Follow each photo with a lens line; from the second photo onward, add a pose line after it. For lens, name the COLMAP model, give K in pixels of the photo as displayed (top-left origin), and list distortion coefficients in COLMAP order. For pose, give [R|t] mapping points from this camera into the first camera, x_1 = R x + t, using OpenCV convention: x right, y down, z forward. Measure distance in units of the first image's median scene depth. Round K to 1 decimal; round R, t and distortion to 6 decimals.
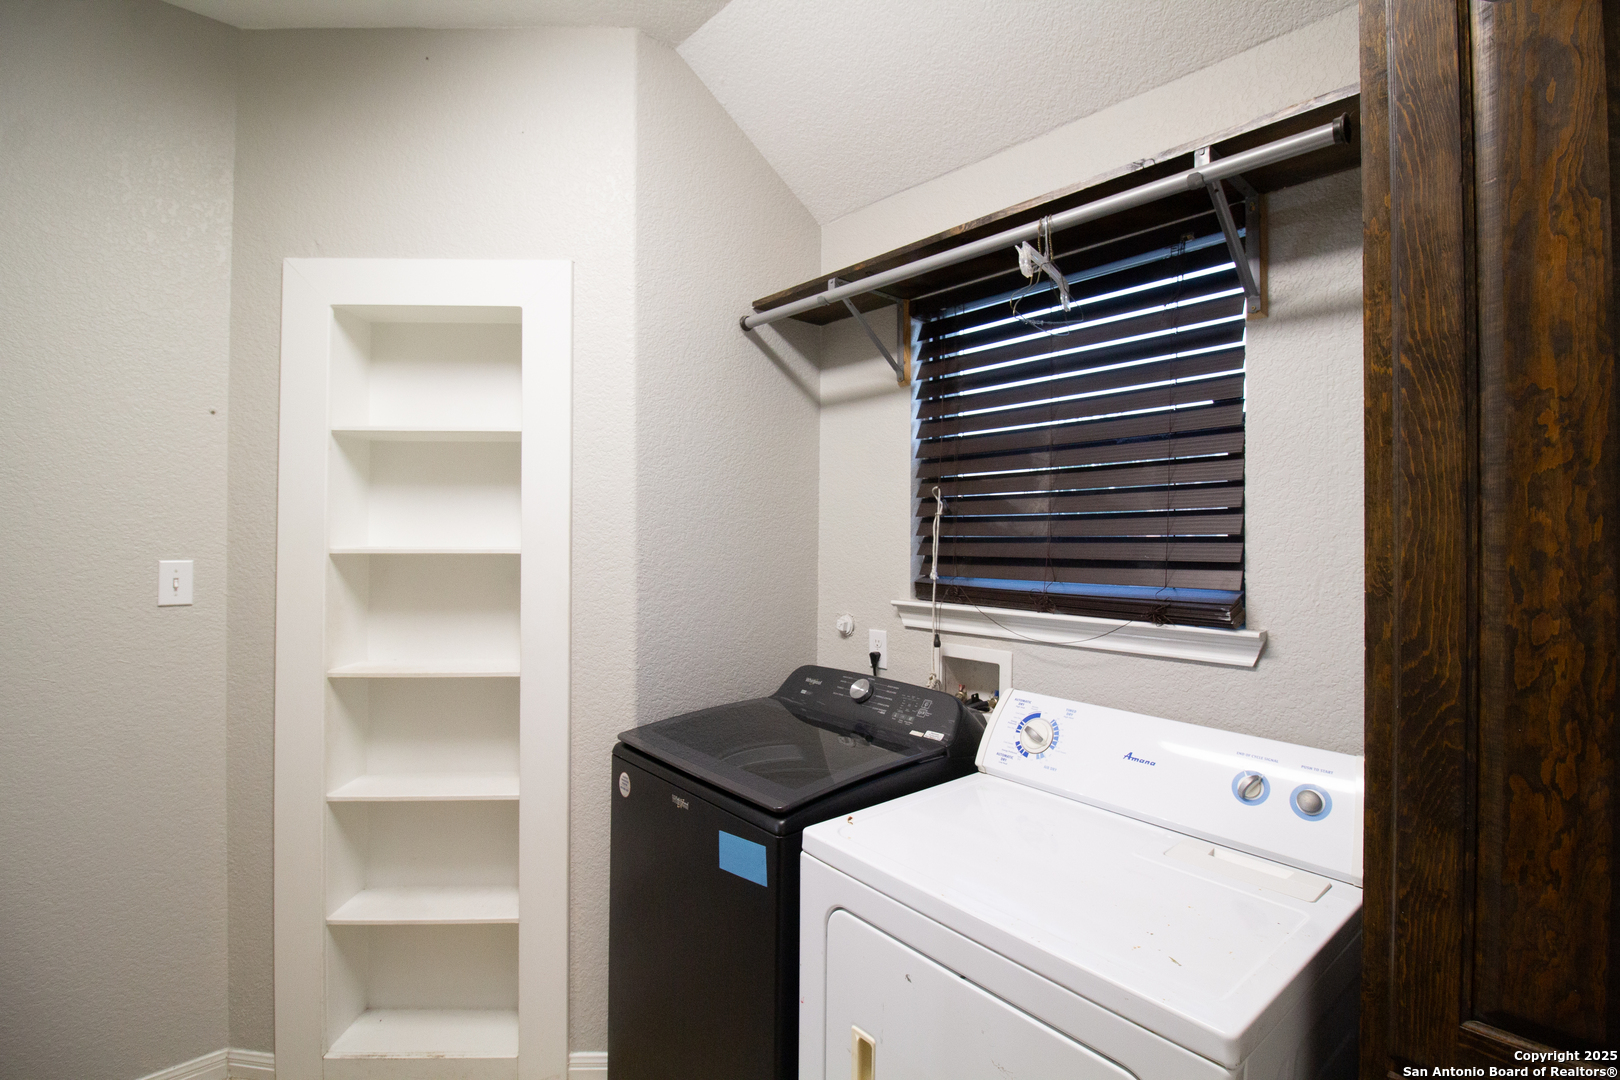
lens RADIAL K [[755.9, 0, 821.2], [0, 755.9, 530.3], [0, 0, 1]] dist [-0.000819, -0.013467]
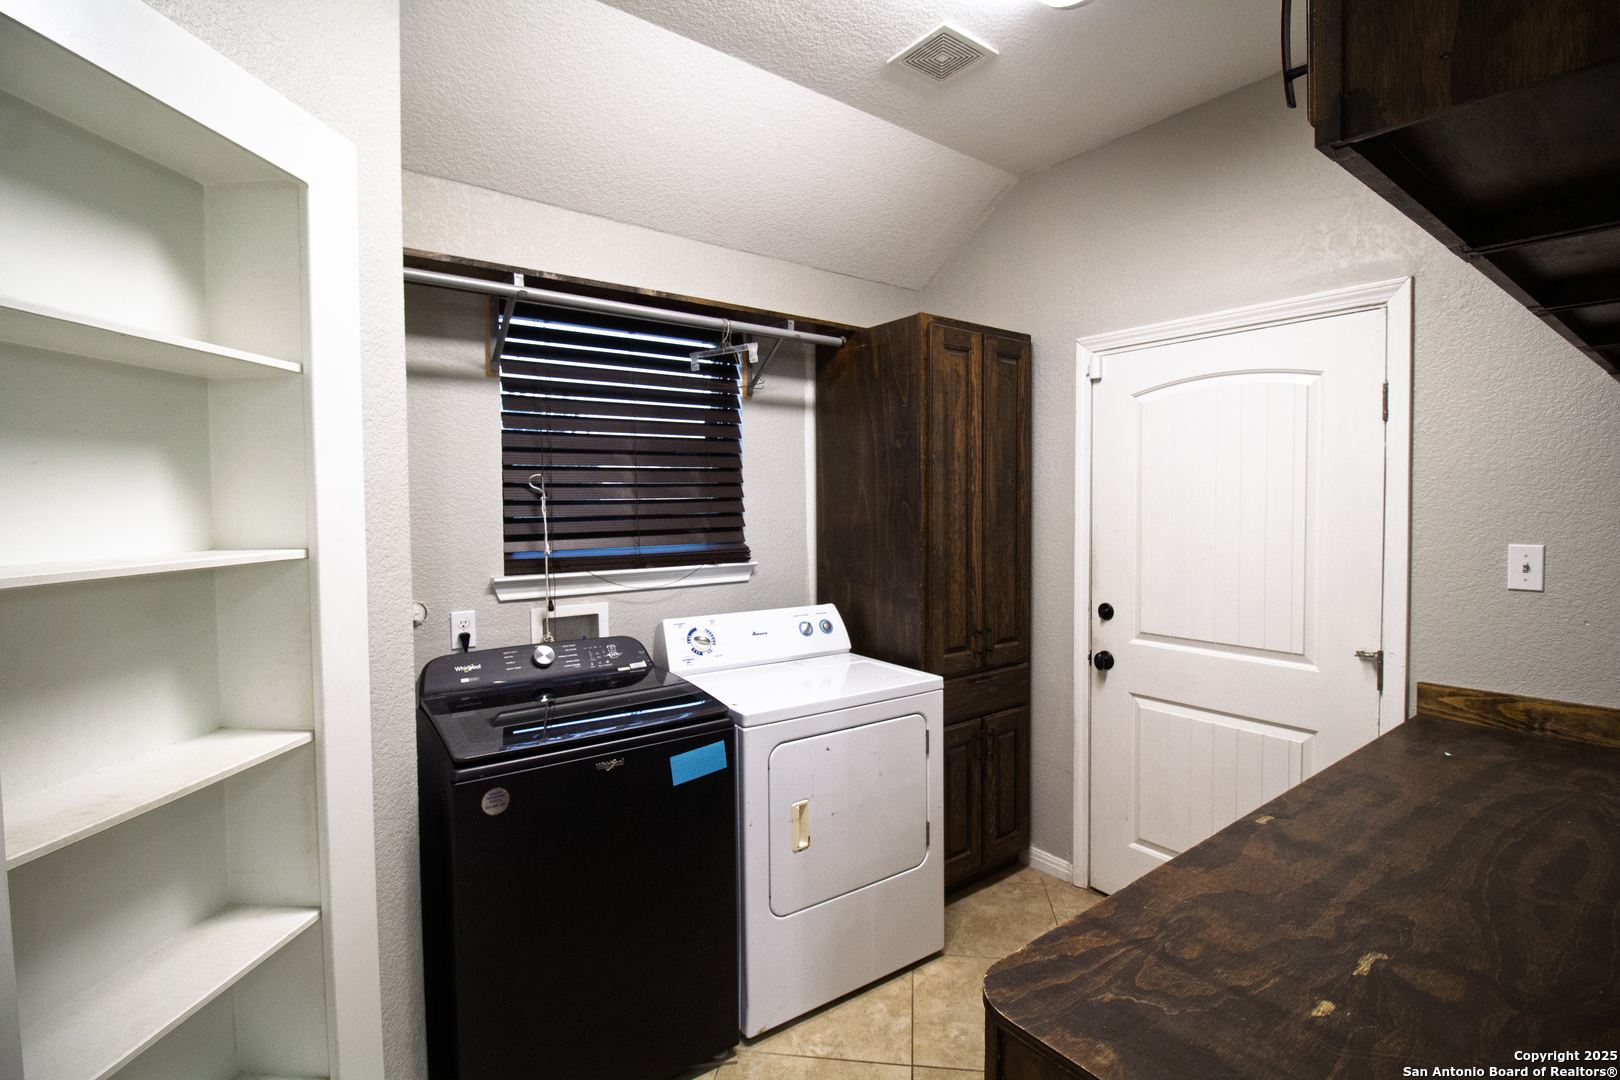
lens RADIAL K [[755.9, 0, 821.2], [0, 755.9, 530.3], [0, 0, 1]] dist [-0.000819, -0.013467]
pose [[0.086848, -0.036792, 0.995542, -1.015032], [0.006581, 0.999317, 0.036357, -0.011900], [-0.996200, 0.003394, 0.087031, 0.496869]]
